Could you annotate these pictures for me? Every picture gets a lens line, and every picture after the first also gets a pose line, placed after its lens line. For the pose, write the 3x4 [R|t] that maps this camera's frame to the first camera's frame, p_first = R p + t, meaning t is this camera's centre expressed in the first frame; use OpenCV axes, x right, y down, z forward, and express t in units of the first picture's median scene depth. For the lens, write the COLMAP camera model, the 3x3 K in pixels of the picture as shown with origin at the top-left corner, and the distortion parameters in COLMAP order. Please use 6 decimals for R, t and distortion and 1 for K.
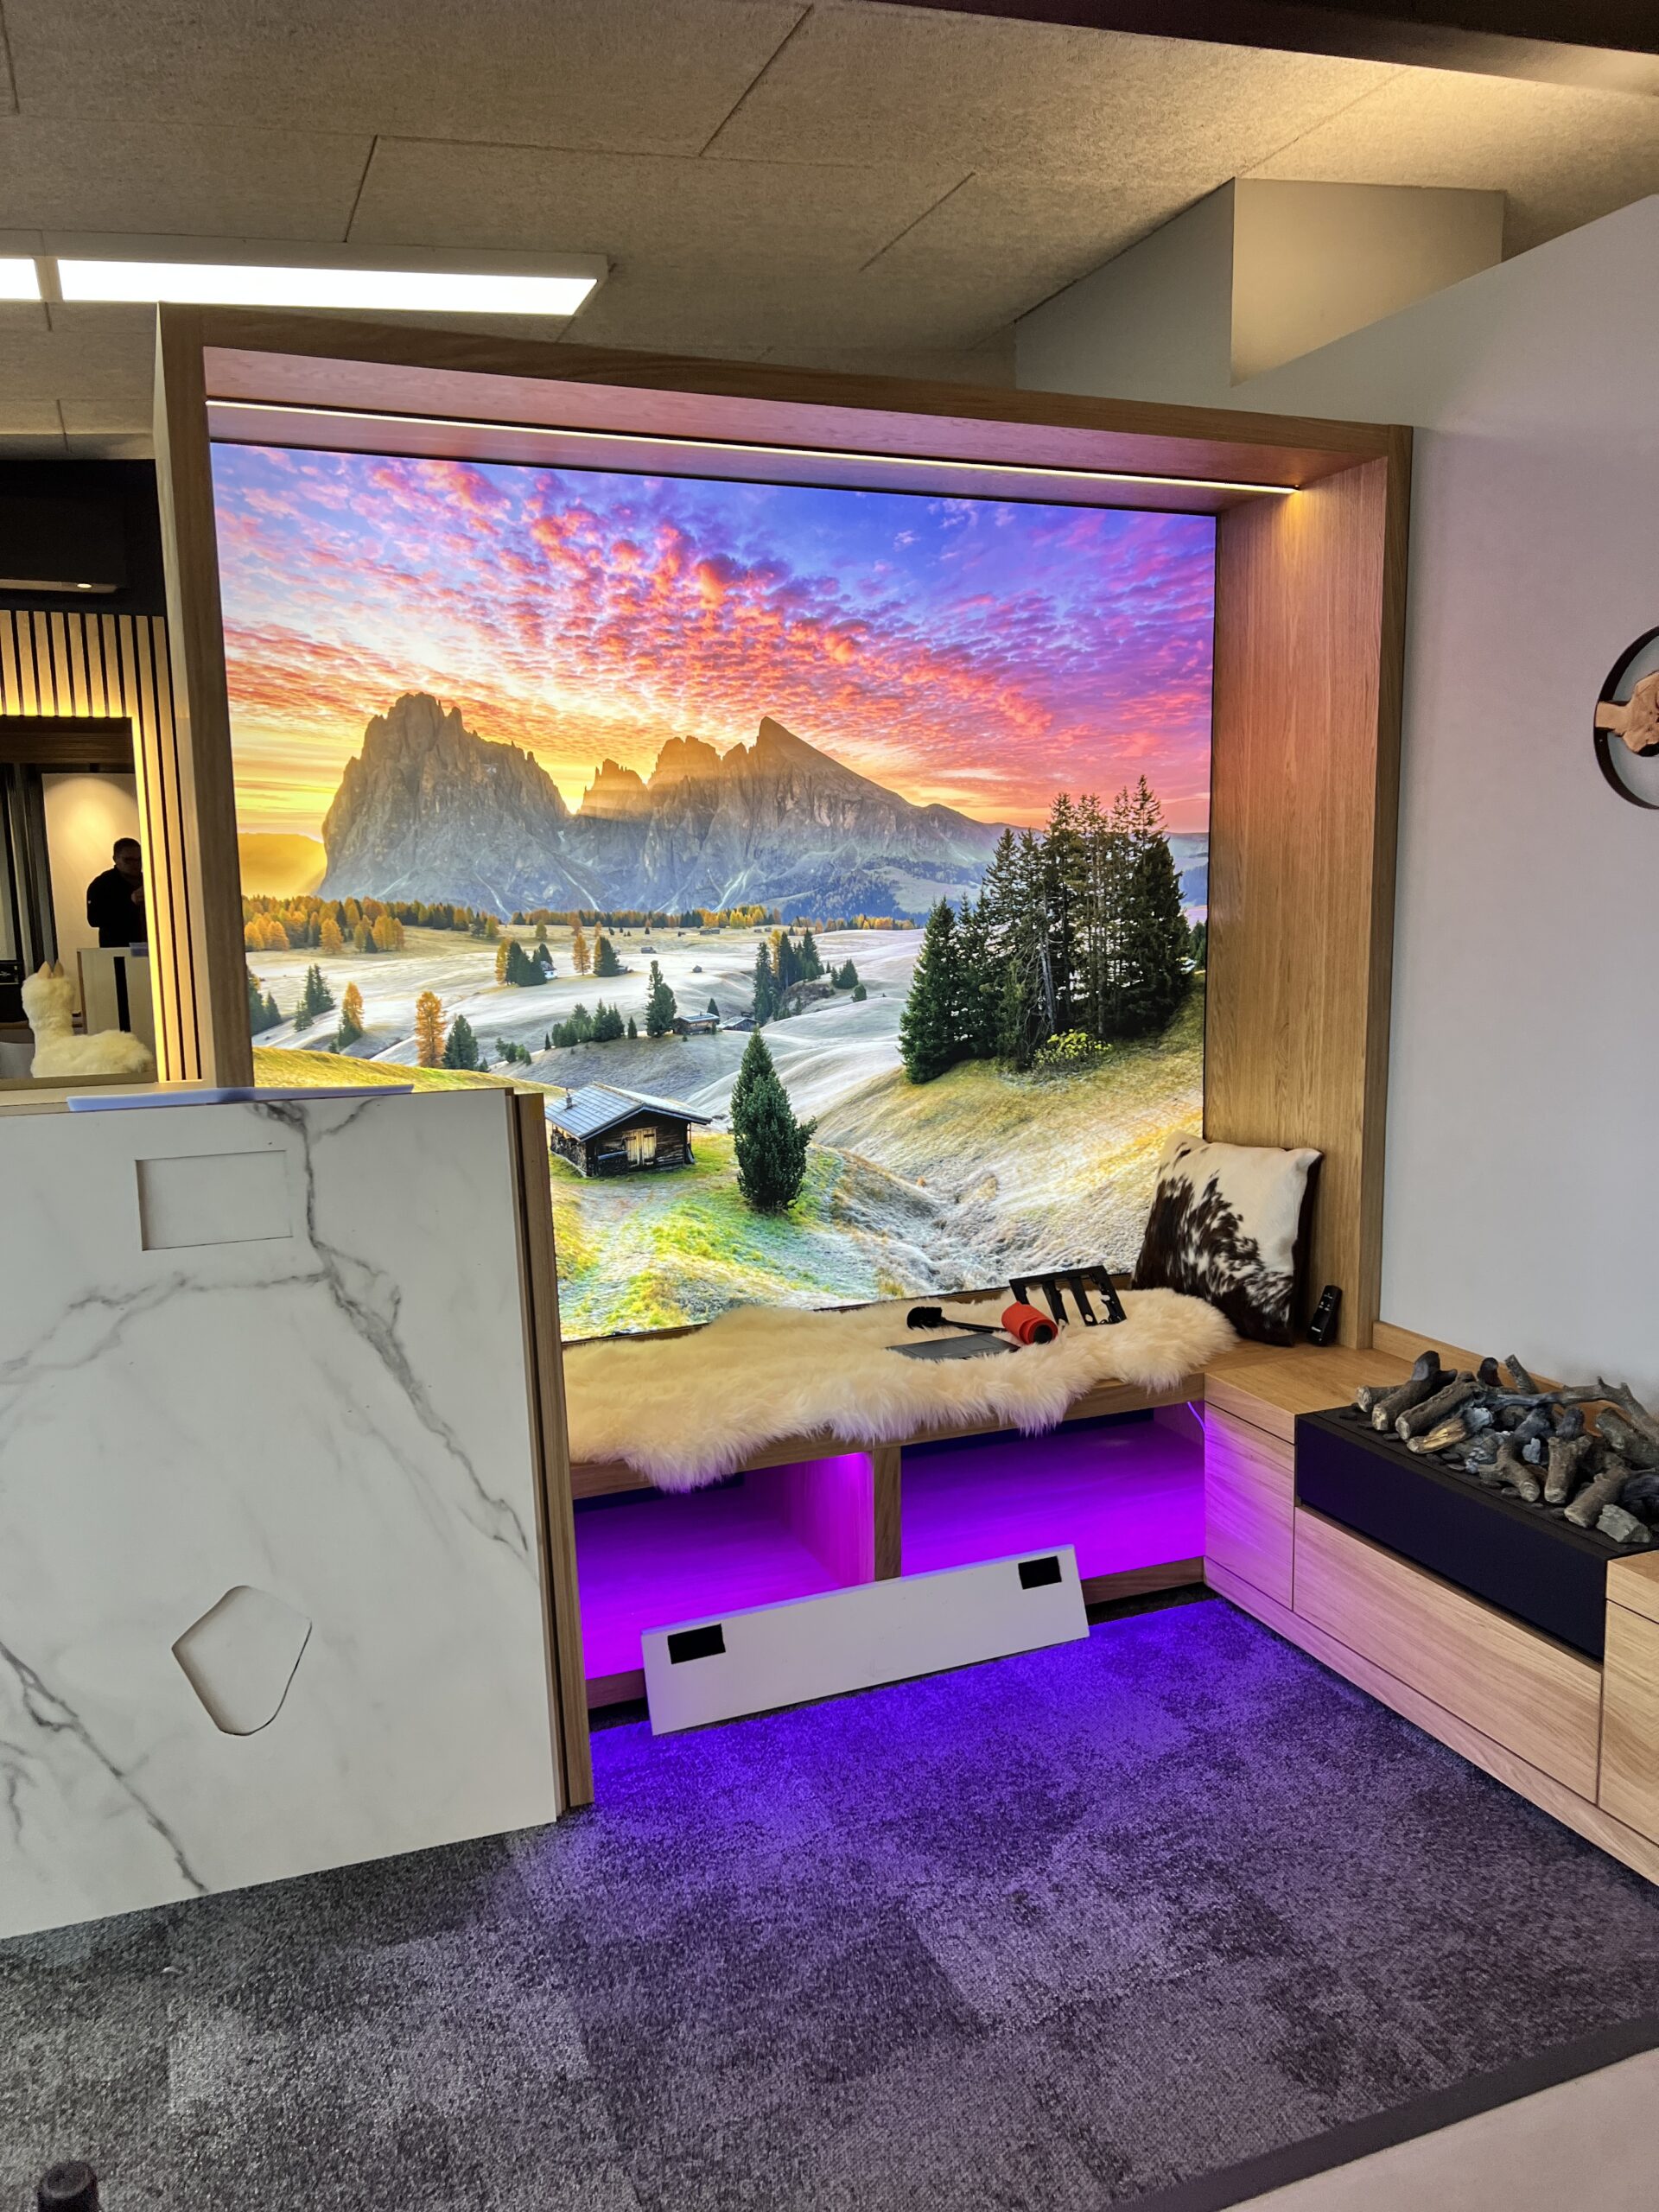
lens RADIAL K [[1660.1, 0, 825.4], [0, 1660.1, 1120.7], [0, 0, 1]] dist [0.084213, -0.080759]
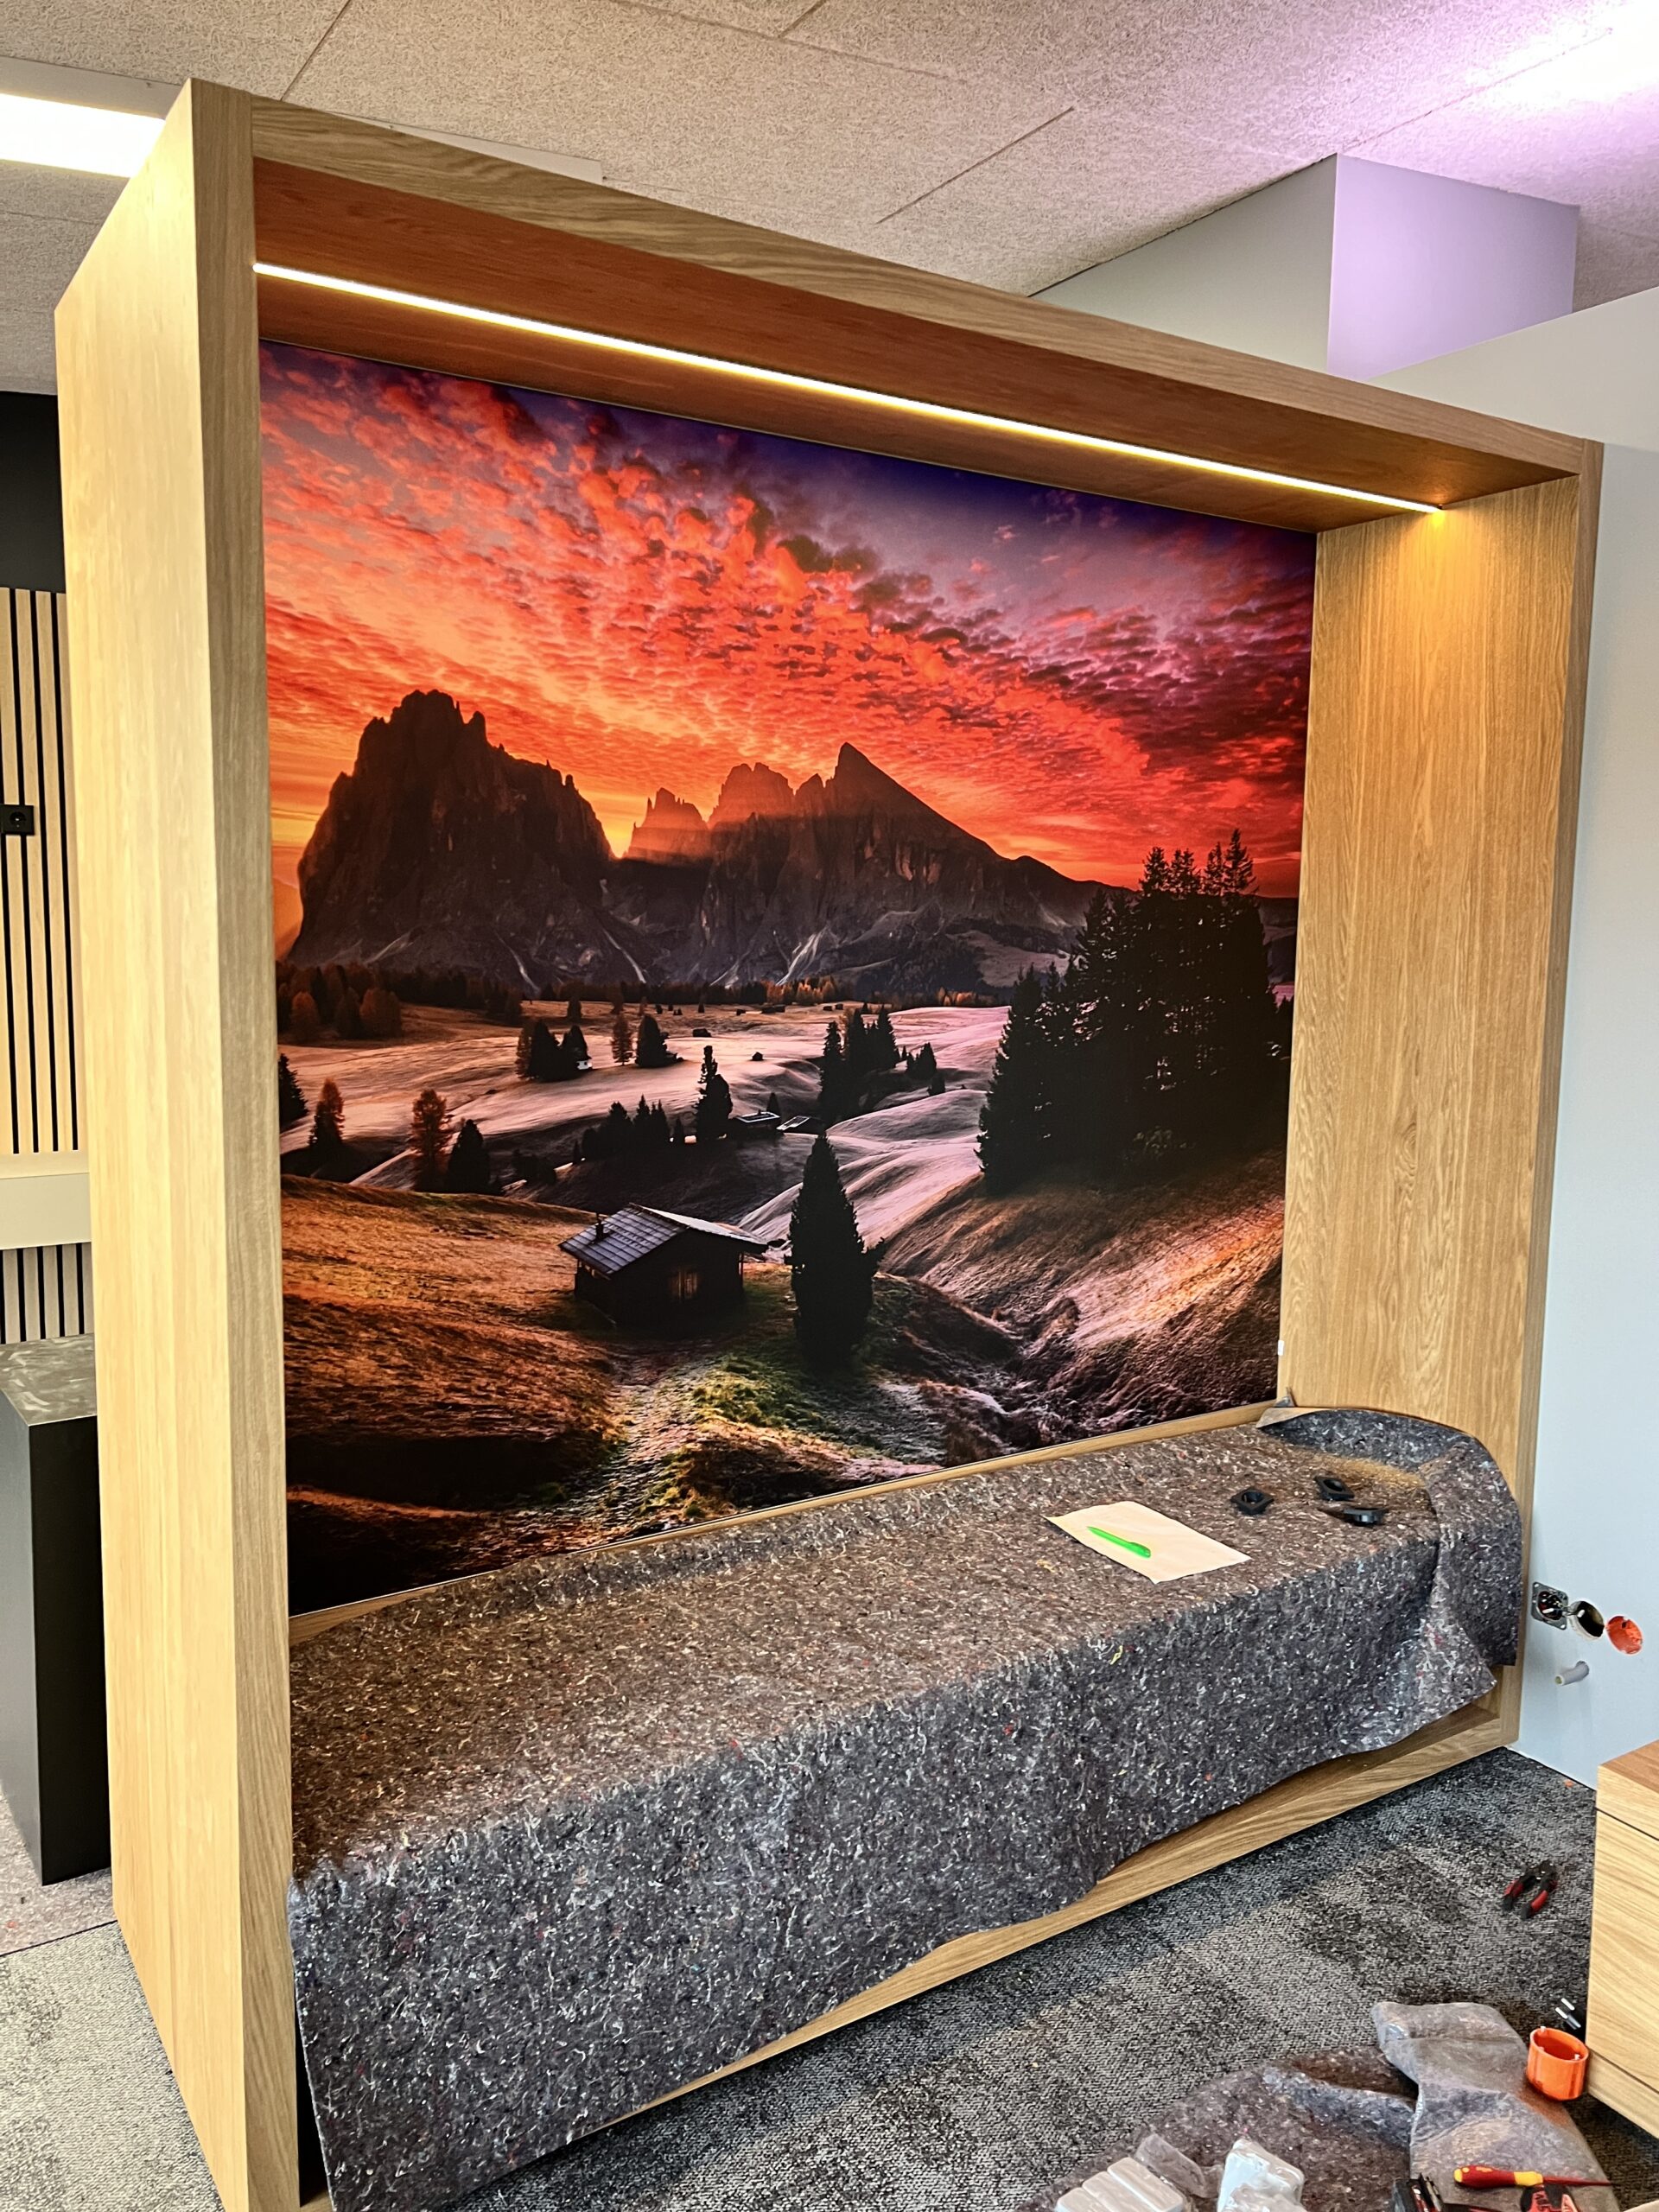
lens RADIAL K [[1660.1, 0, 832.1], [0, 1660.1, 1087.9], [0, 0, 1]] dist [0.084213, -0.080759]
pose [[0.982264, 0.006587, 0.187387, -0.186540], [0.000141, 0.999357, -0.035868, -0.047861], [-0.187503, 0.035259, 0.981631, 0.222419]]
